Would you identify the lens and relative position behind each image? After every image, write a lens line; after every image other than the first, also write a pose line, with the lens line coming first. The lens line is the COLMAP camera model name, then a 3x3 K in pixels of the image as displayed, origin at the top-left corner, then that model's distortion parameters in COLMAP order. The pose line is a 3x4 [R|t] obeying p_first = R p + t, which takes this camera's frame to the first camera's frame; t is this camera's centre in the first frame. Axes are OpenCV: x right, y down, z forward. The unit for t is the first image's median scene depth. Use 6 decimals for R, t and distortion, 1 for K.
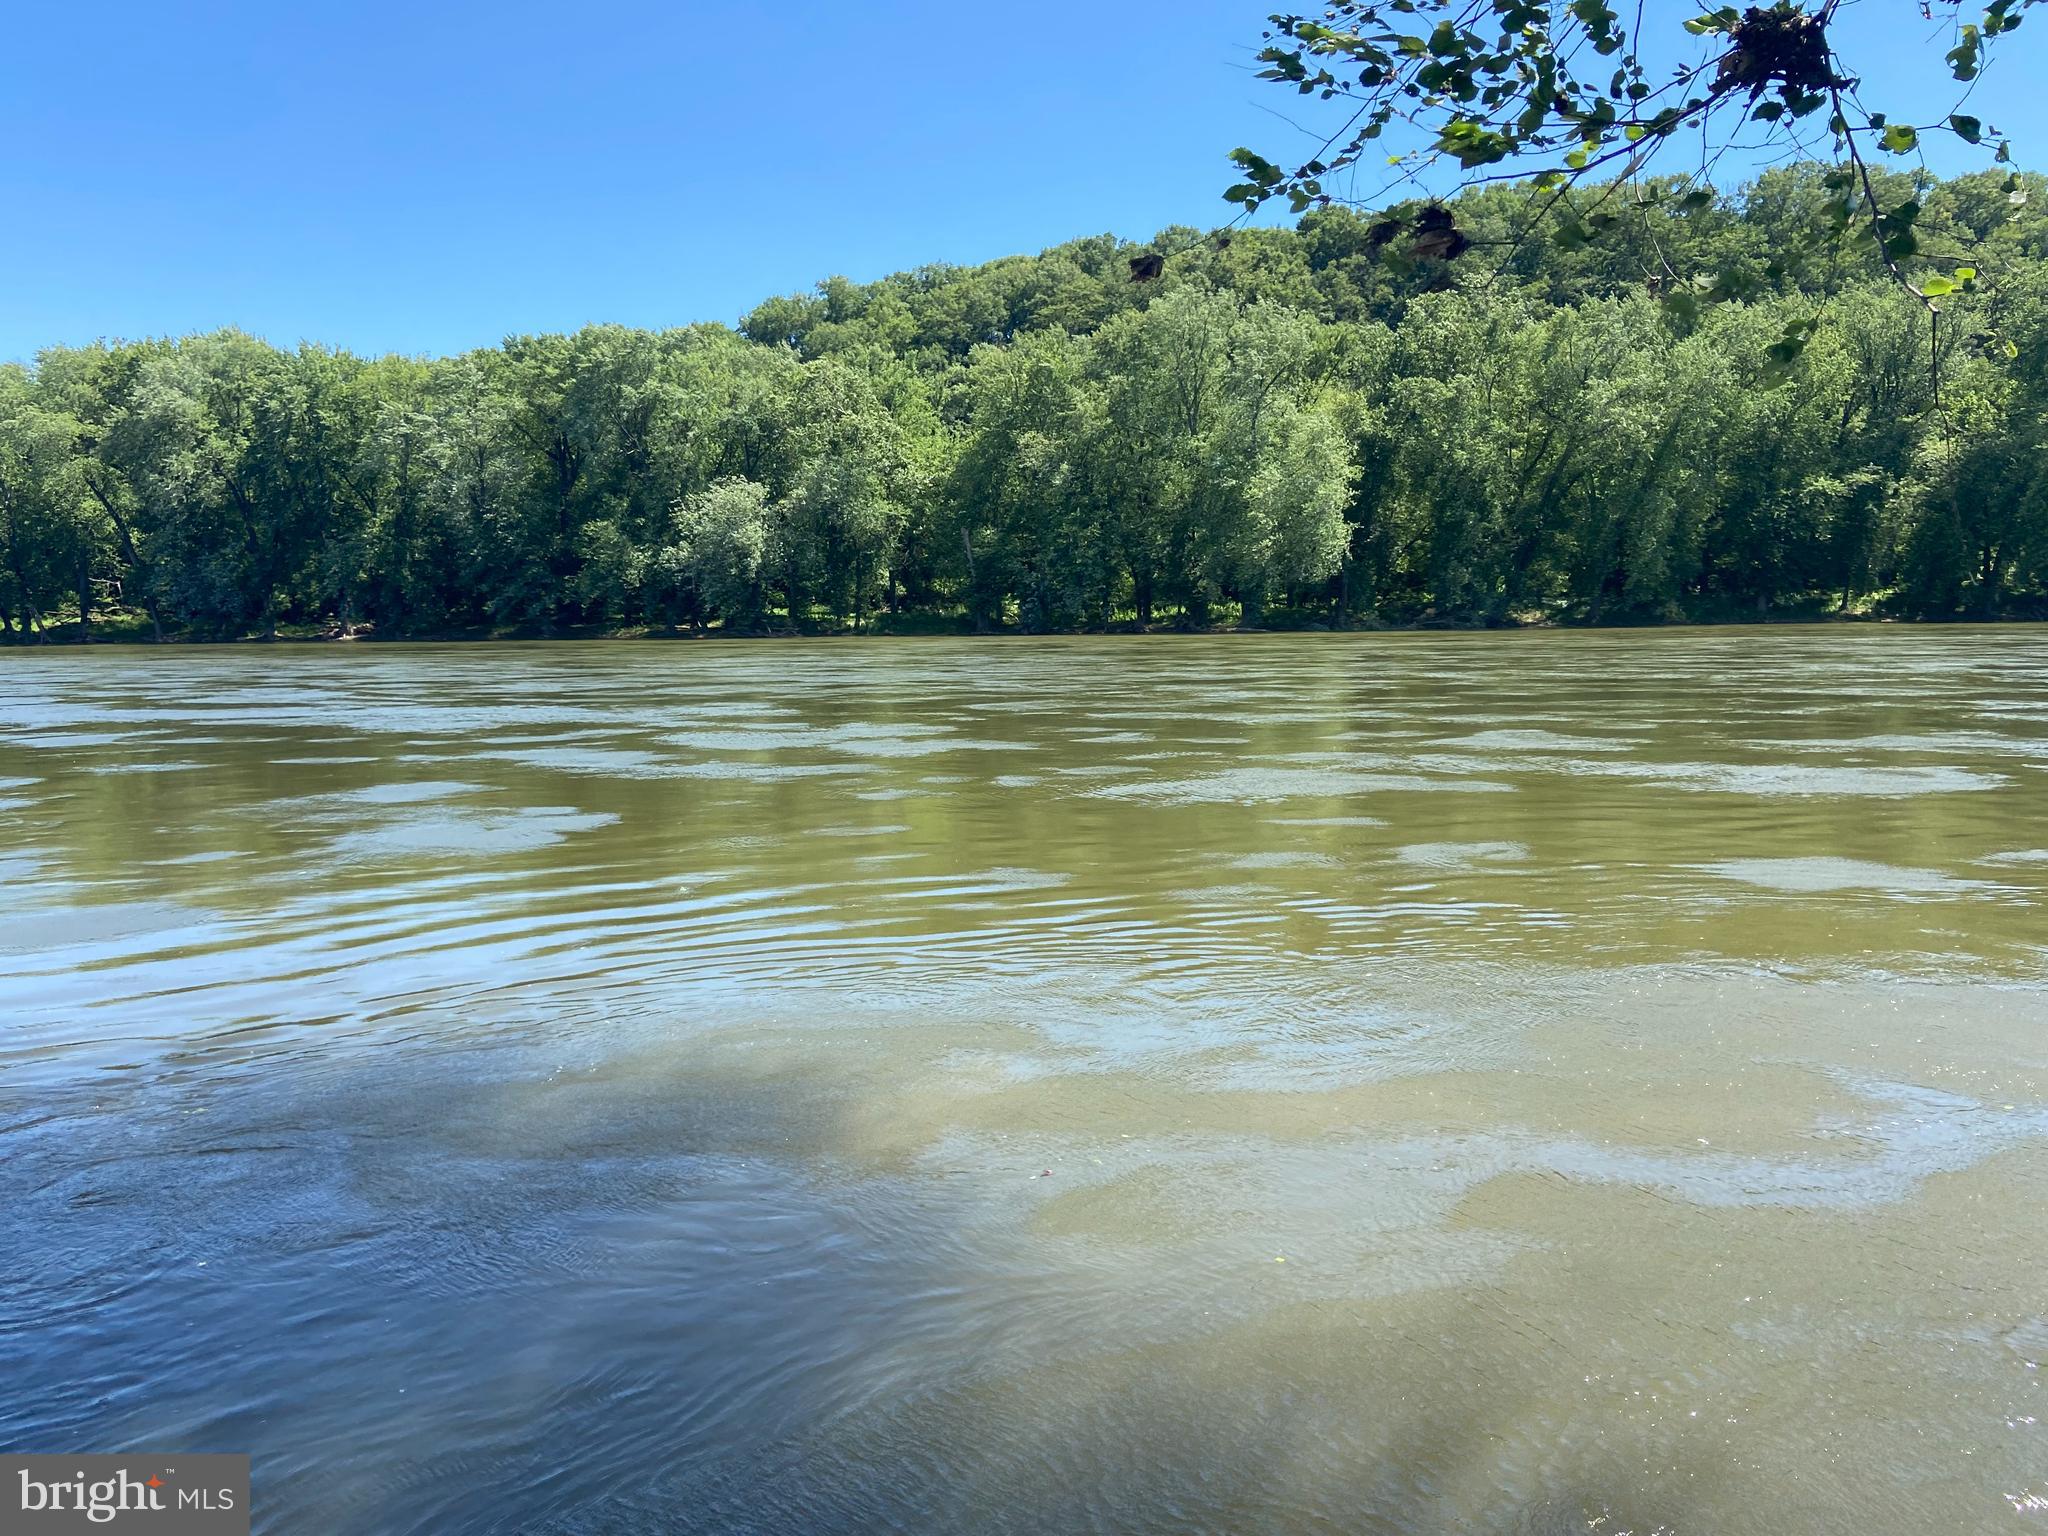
lens RADIAL K [[1487.3, 0, 1030.2], [0, 1487.3, 764.4], [0, 0, 1]] dist [0.103588, -0.143036]
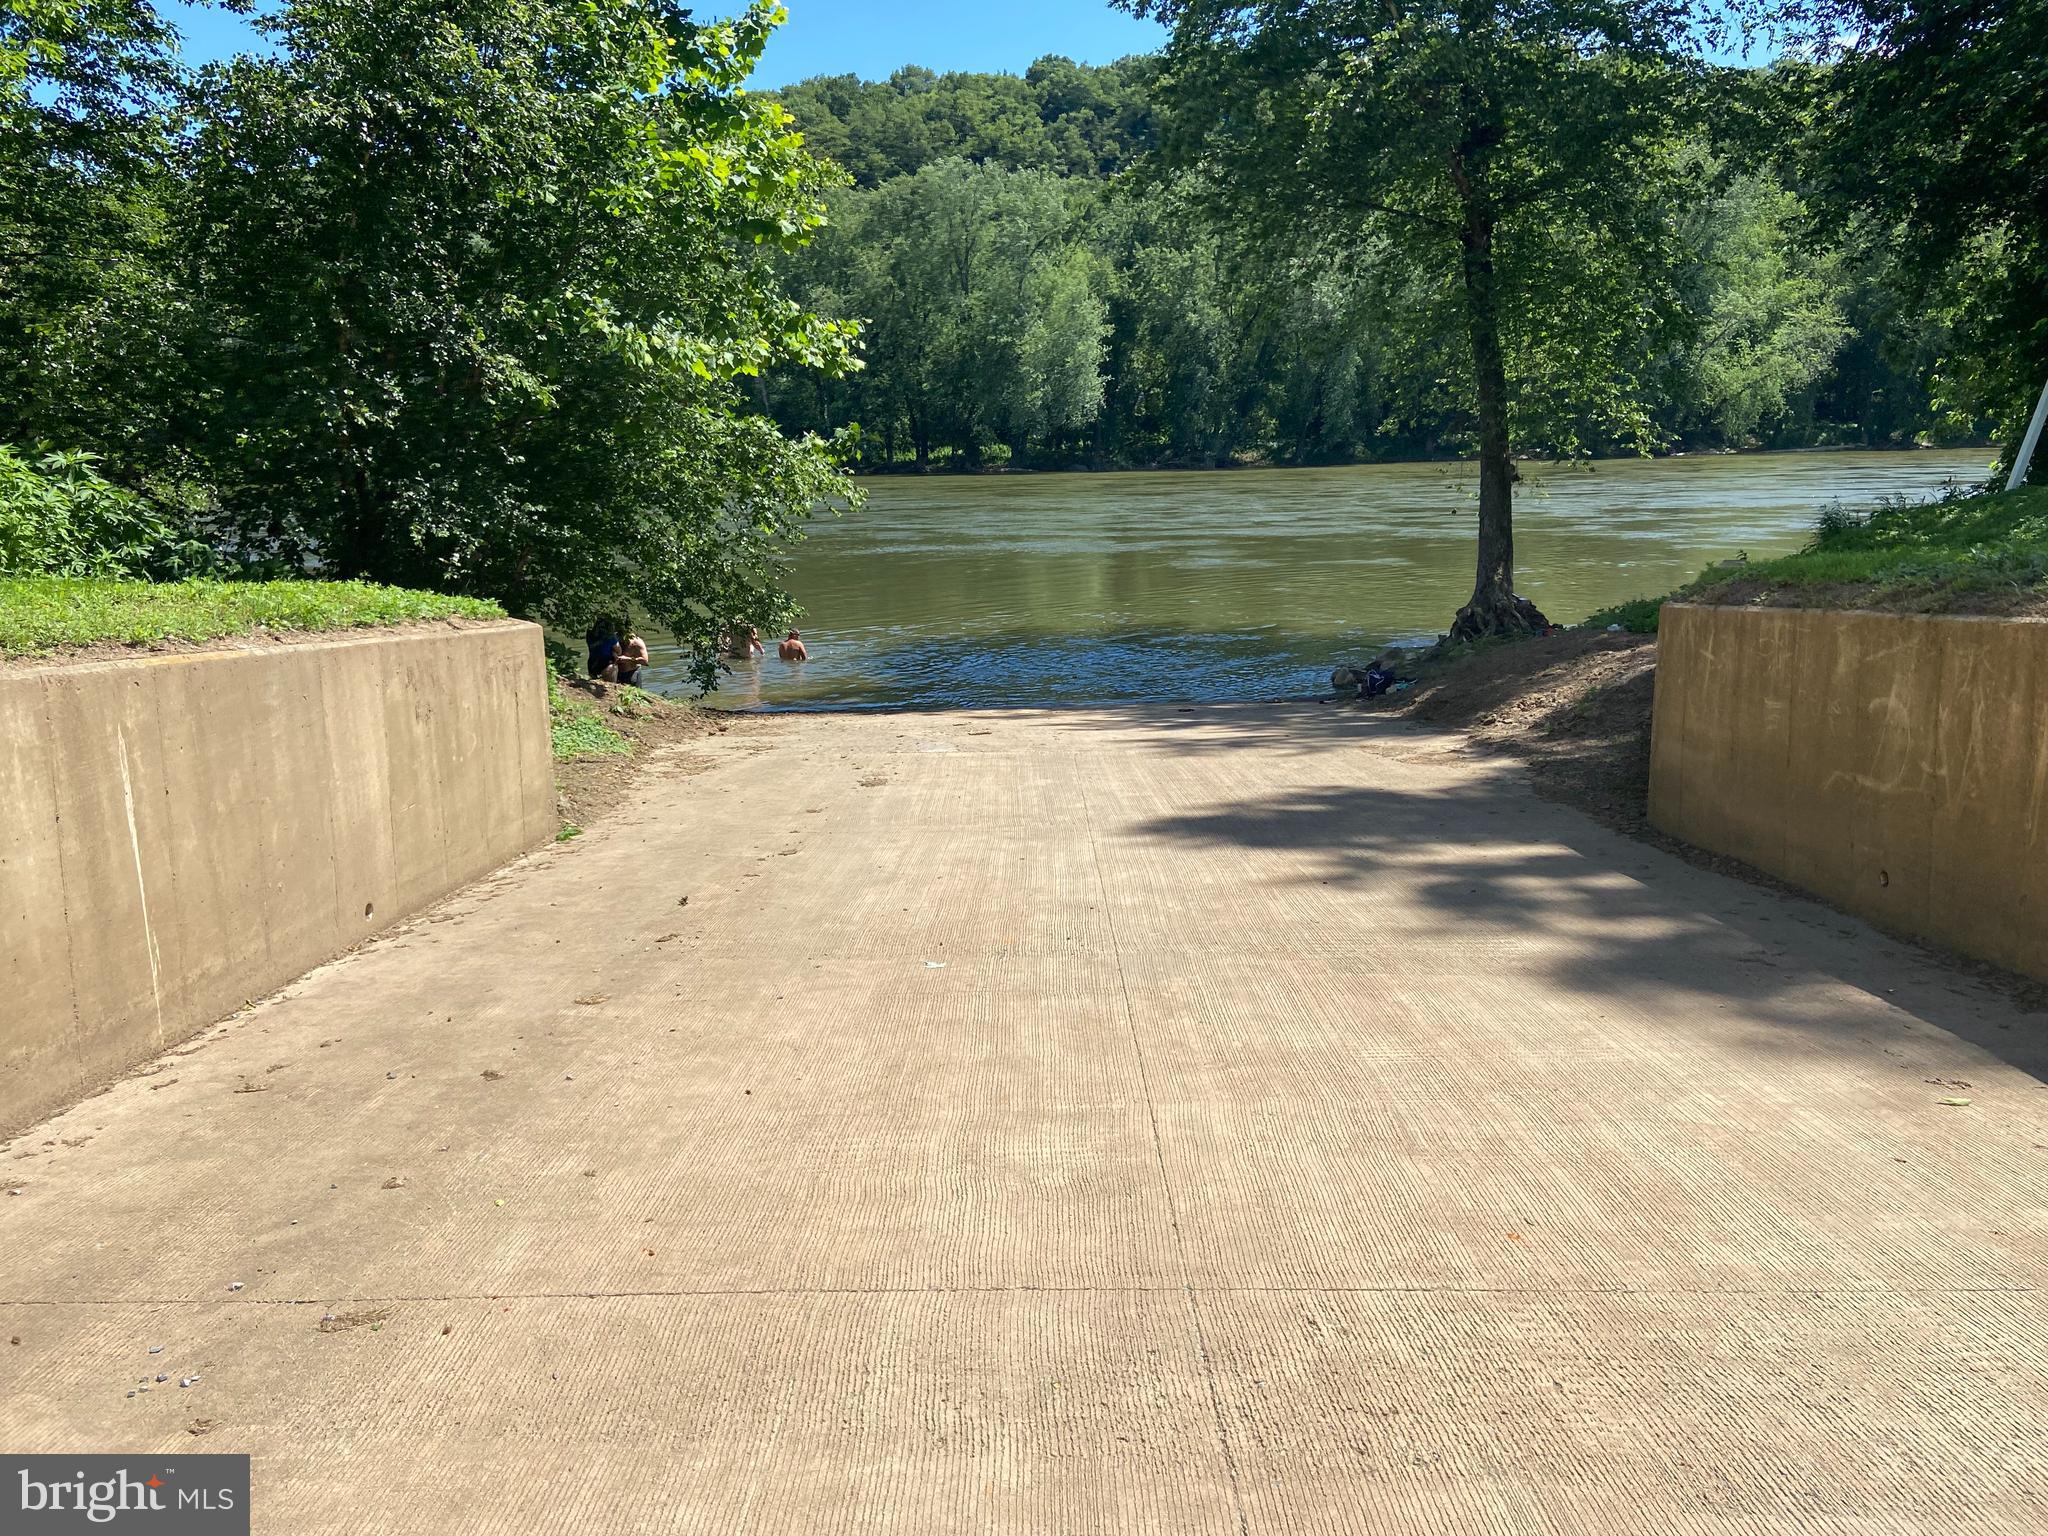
lens RADIAL K [[1487.3, 0, 1030.2], [0, 1487.3, 764.4], [0, 0, 1]] dist [0.103588, -0.143036]
pose [[0.981388, -0.044068, 0.186908, -0.068896], [0.023334, 0.993467, 0.111712, 0.006688], [-0.190610, -0.105272, 0.976005, -0.145109]]
